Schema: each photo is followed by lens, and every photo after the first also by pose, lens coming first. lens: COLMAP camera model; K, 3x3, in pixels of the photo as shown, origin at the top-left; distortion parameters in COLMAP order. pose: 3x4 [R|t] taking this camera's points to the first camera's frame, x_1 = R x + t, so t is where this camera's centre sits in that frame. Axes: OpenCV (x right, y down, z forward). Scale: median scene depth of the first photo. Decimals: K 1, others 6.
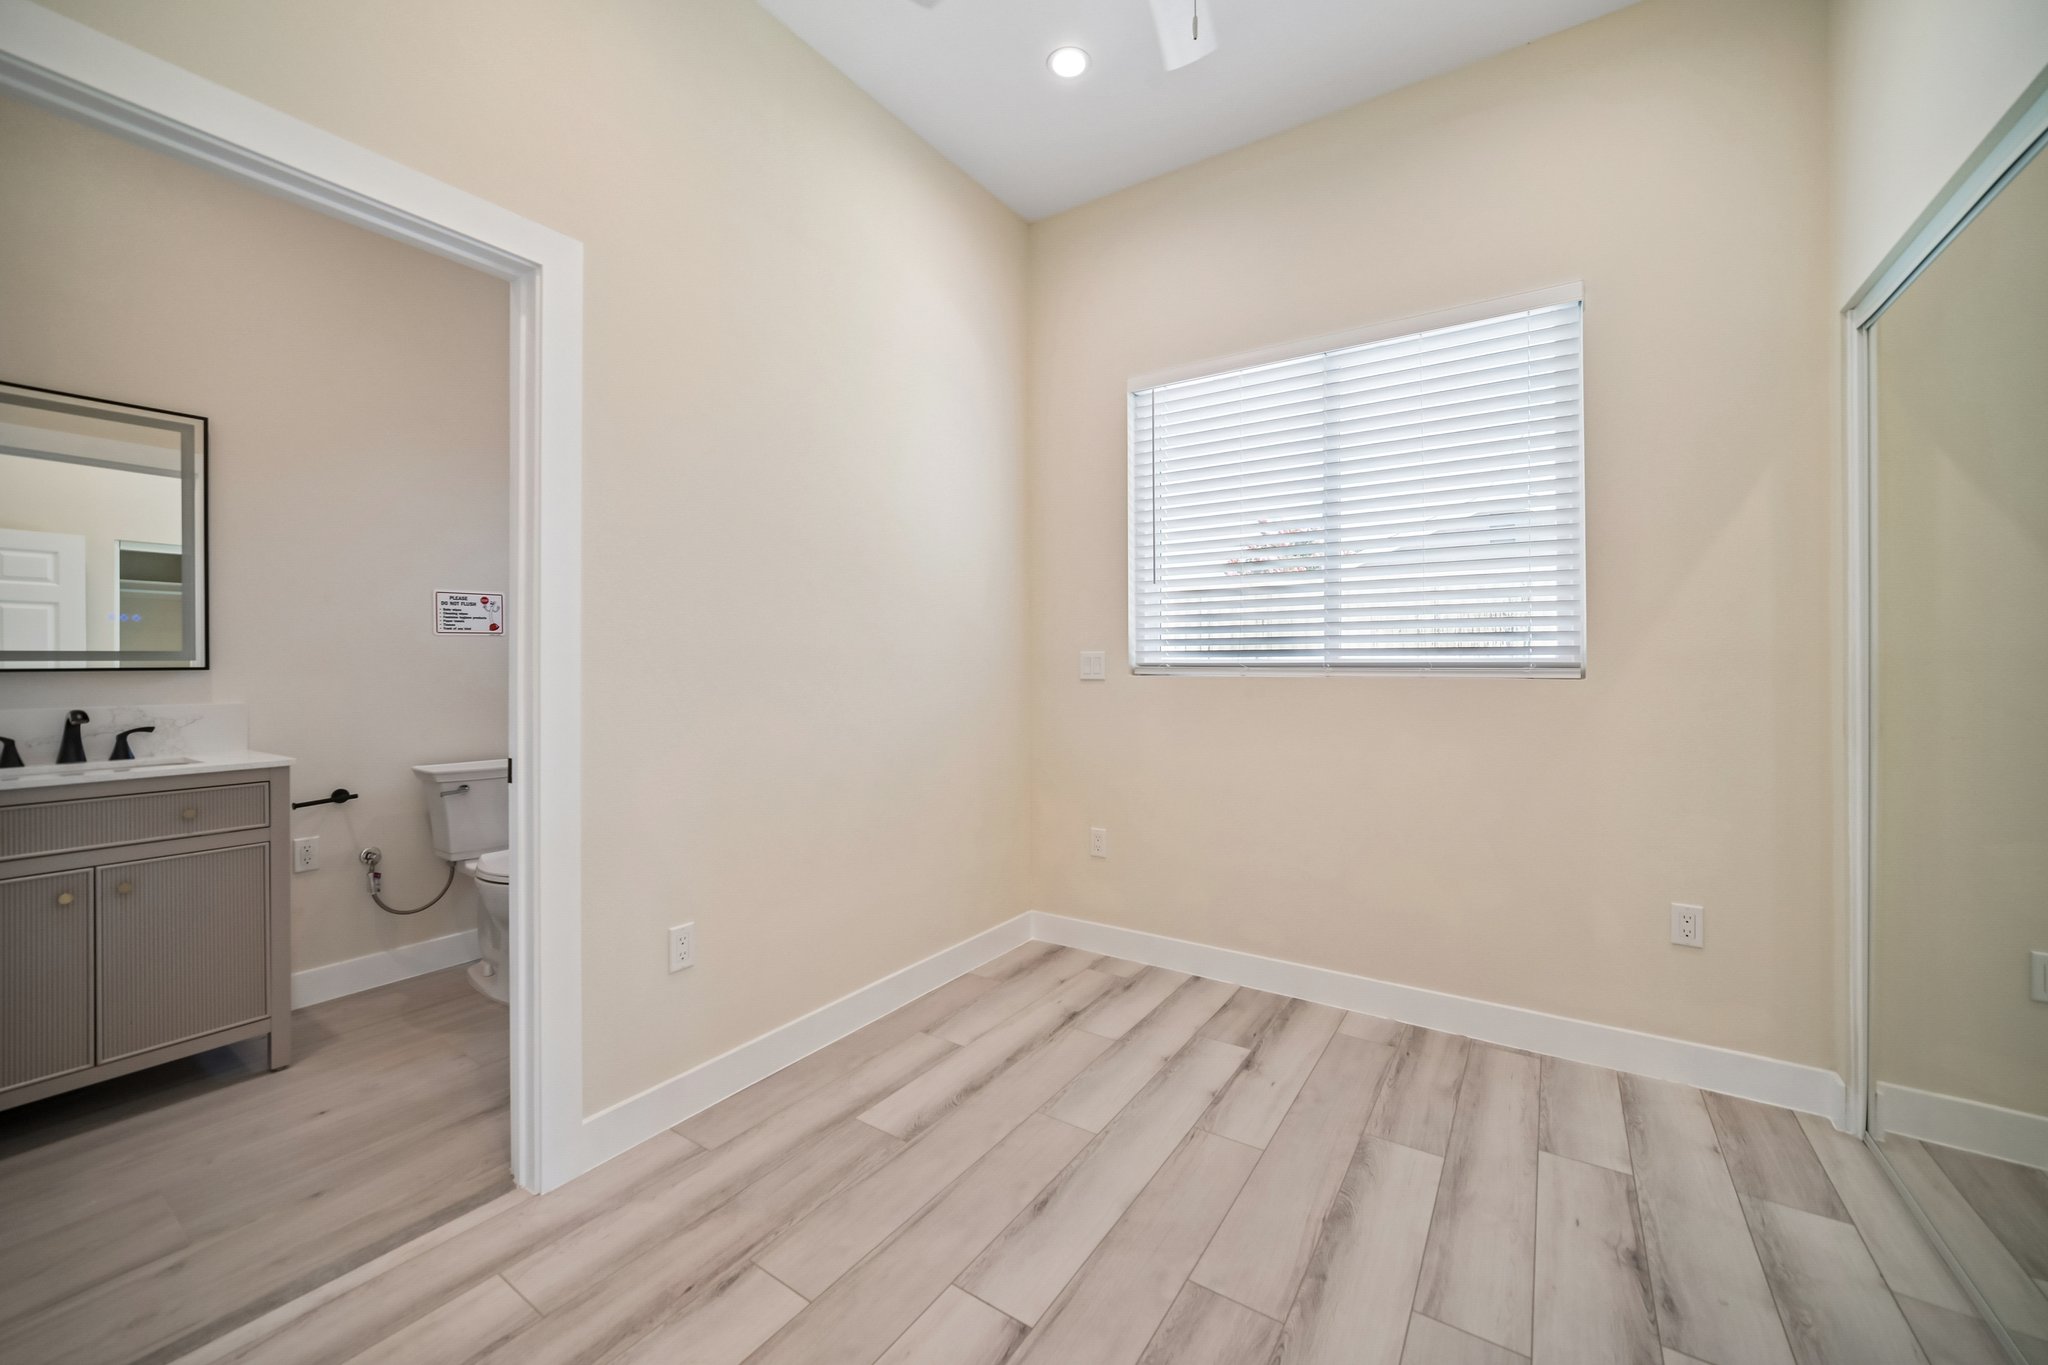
lens RADIAL K [[784.3, 0, 1041.2], [0, 784.3, 664.5], [0, 0, 1]] dist [-0.022736, 0.000407]
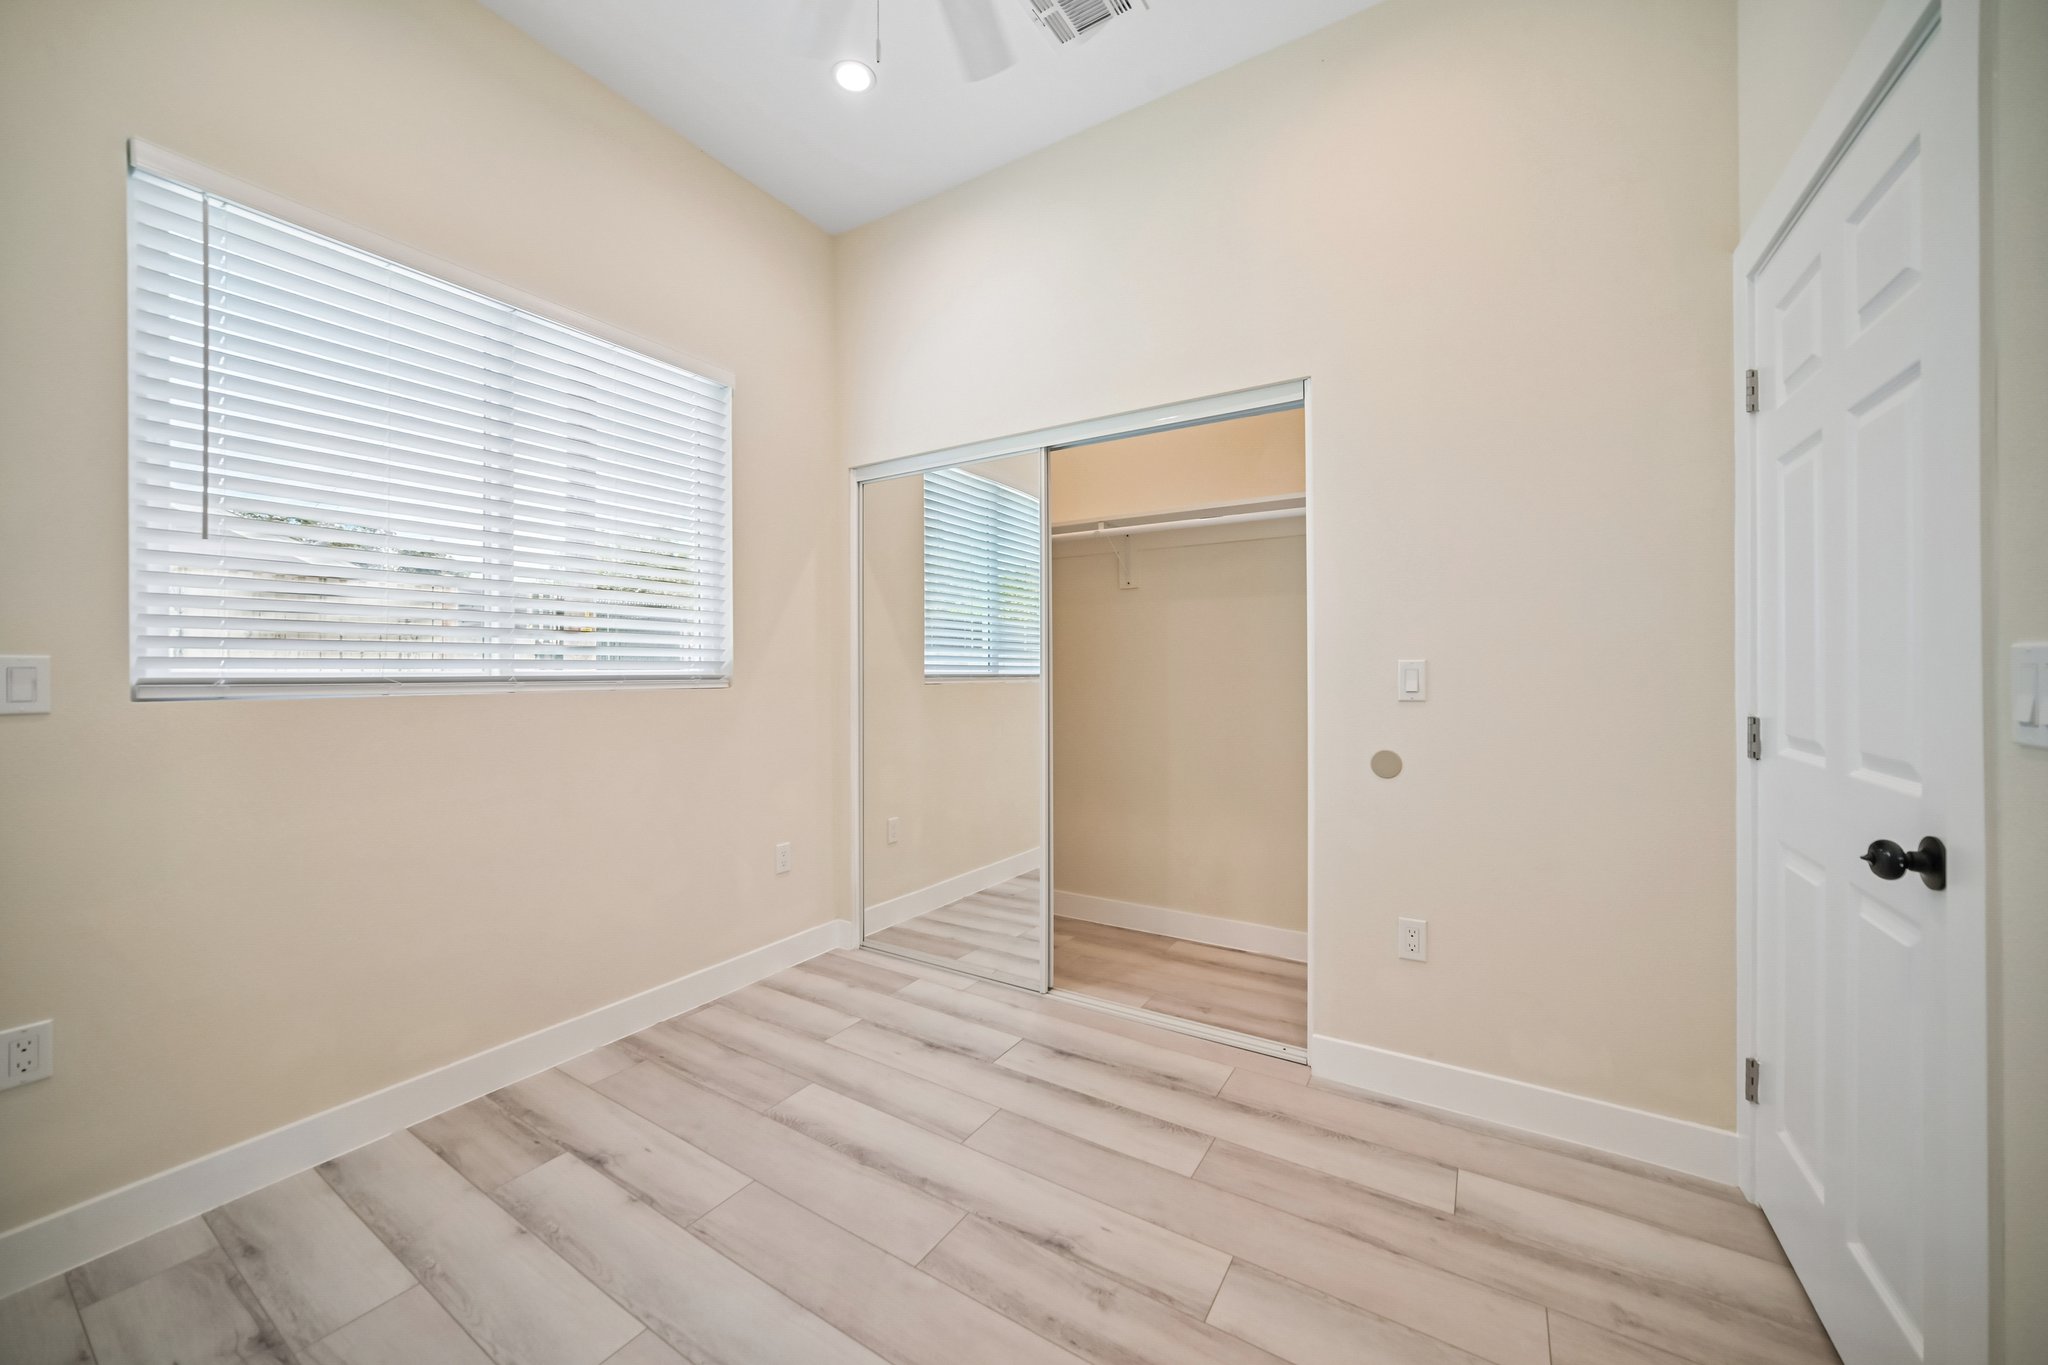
lens RADIAL K [[731.6, 0, 1013.9], [0, 731.6, 660.6], [0, 0, 1]] dist [-0.019496, 0.000579]
pose [[-0.003022, 0.014267, 0.999894, -0.522358], [0.006824, 0.999875, -0.014246, -0.005096], [-0.999972, 0.006780, -0.003119, 0.566239]]
